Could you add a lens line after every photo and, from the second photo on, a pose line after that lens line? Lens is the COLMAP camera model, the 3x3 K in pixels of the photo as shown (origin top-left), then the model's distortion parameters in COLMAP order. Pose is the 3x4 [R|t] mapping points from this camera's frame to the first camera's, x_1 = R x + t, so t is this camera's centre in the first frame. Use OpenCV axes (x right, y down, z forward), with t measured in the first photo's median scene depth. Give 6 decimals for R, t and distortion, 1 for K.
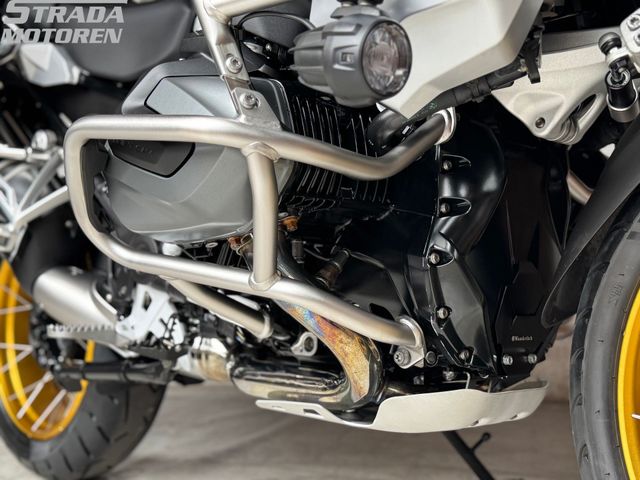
lens RADIAL K [[801.6, 0, 320.0], [0, 801.6, 240.0], [0, 0, 1]] dist [0.079782, -0.085638]
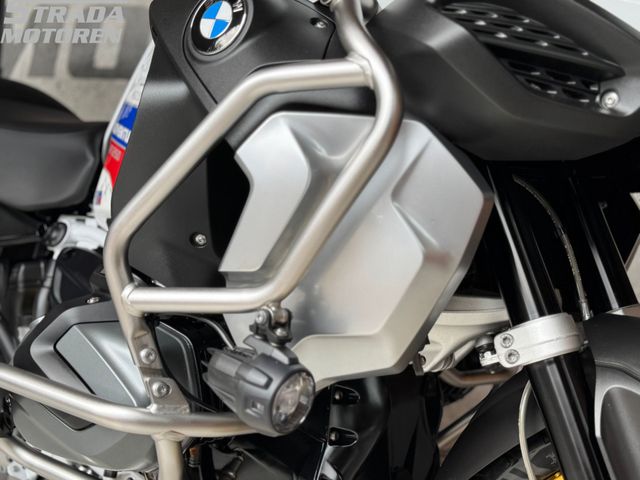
lens RADIAL K [[801.6, 0, 320.0], [0, 801.6, 240.0], [0, 0, 1]] dist [0.079782, -0.085638]
pose [[0.987664, 0.041796, 0.150908, -0.041480], [-0.055026, 0.994896, 0.084581, -0.399207], [-0.146602, -0.091841, 0.984923, -0.057950]]
